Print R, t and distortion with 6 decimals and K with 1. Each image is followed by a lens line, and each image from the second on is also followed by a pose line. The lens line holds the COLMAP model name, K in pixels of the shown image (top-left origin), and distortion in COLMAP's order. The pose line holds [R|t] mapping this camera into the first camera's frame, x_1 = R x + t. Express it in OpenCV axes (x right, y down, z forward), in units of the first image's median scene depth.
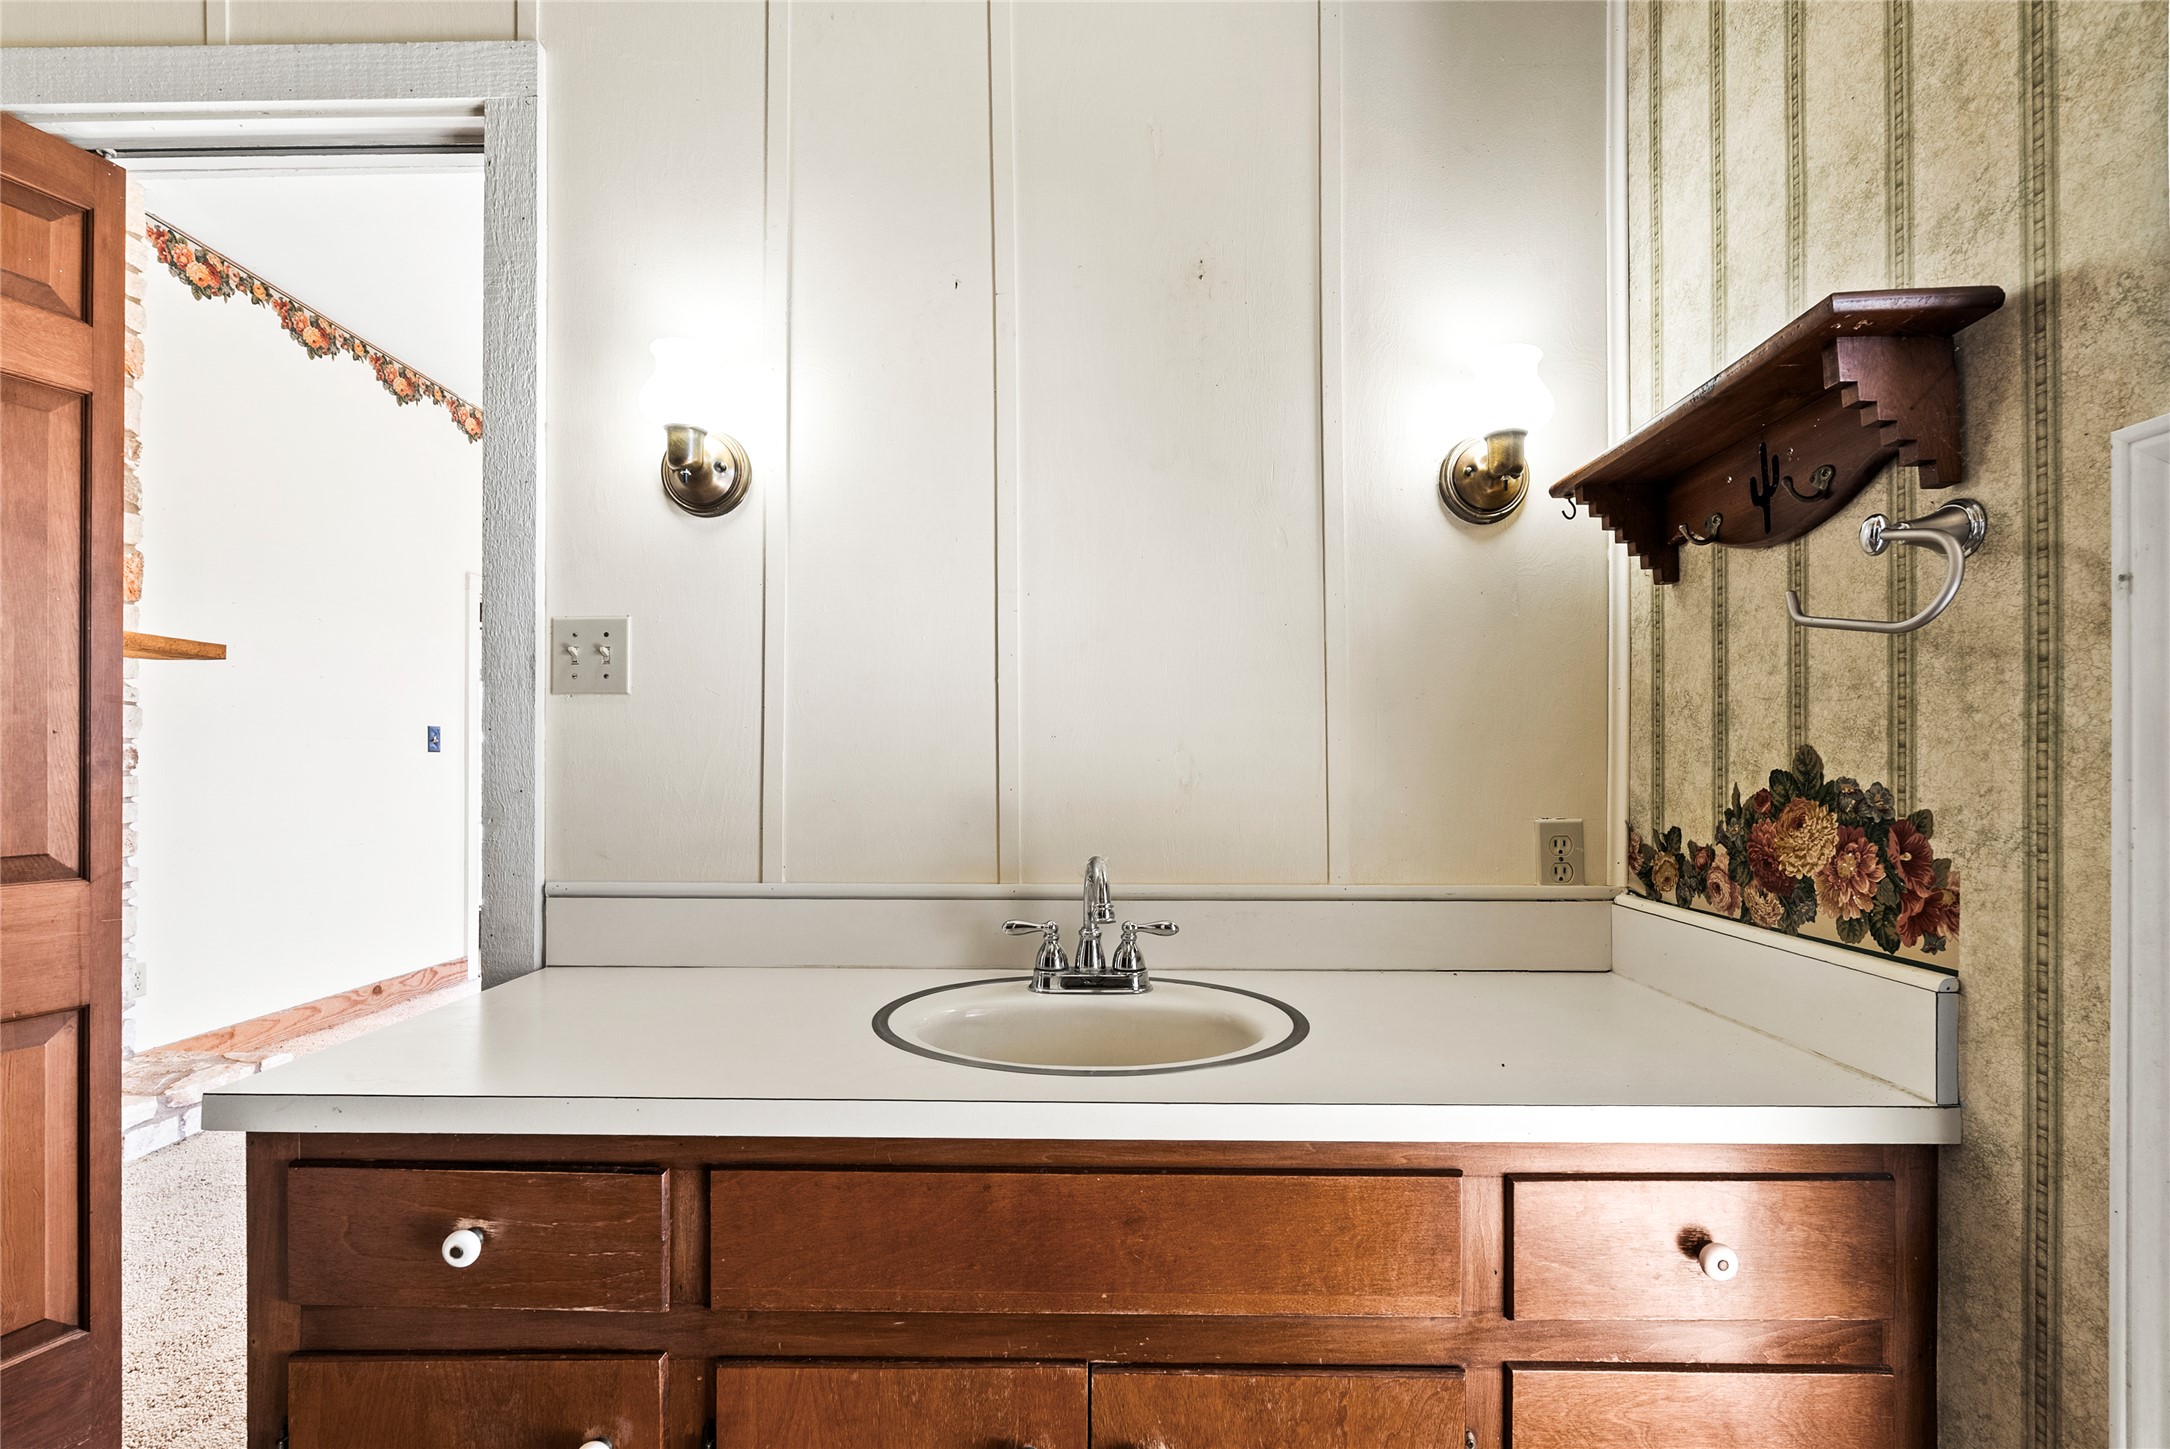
lens RADIAL K [[953.8, 0, 1083.3], [0, 953.8, 761.2], [0, 0, 1]] dist [-0.007060, 0.000625]
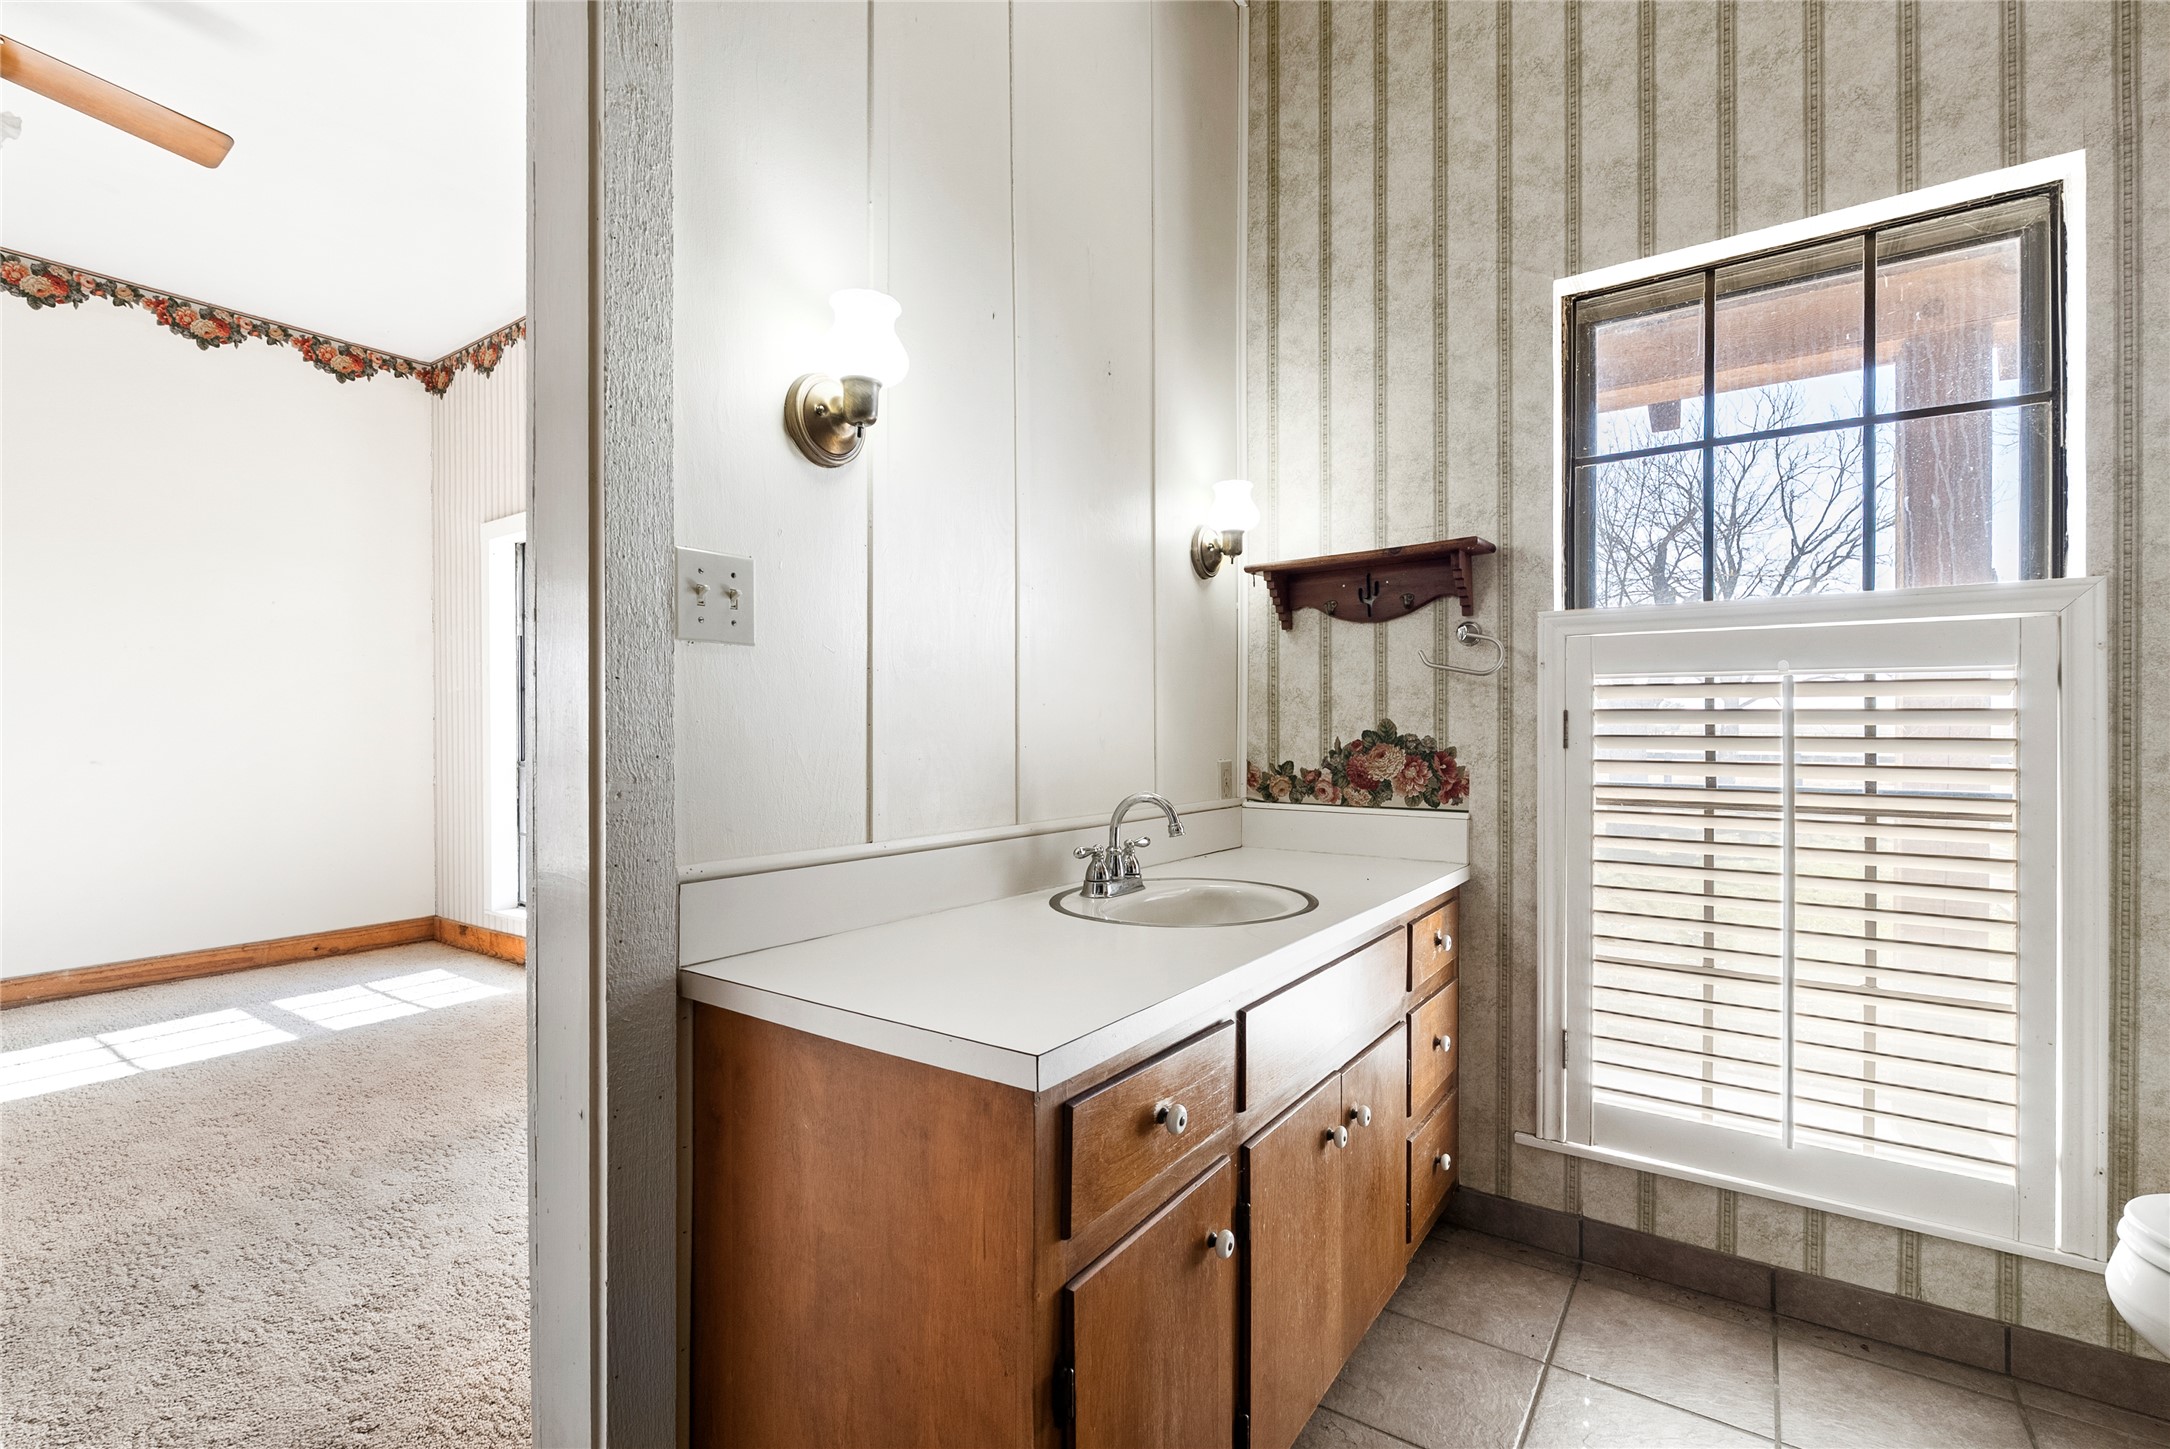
lens RADIAL K [[953.8, 0, 1081.5], [0, 953.8, 730.7], [0, 0, 1]] dist [-0.007060, 0.000625]
pose [[0.574038, -0.000044, 0.818829, -1.372514], [-0.005521, 0.999977, 0.003925, 0.005397], [-0.818810, -0.006773, 0.574024, 0.314667]]
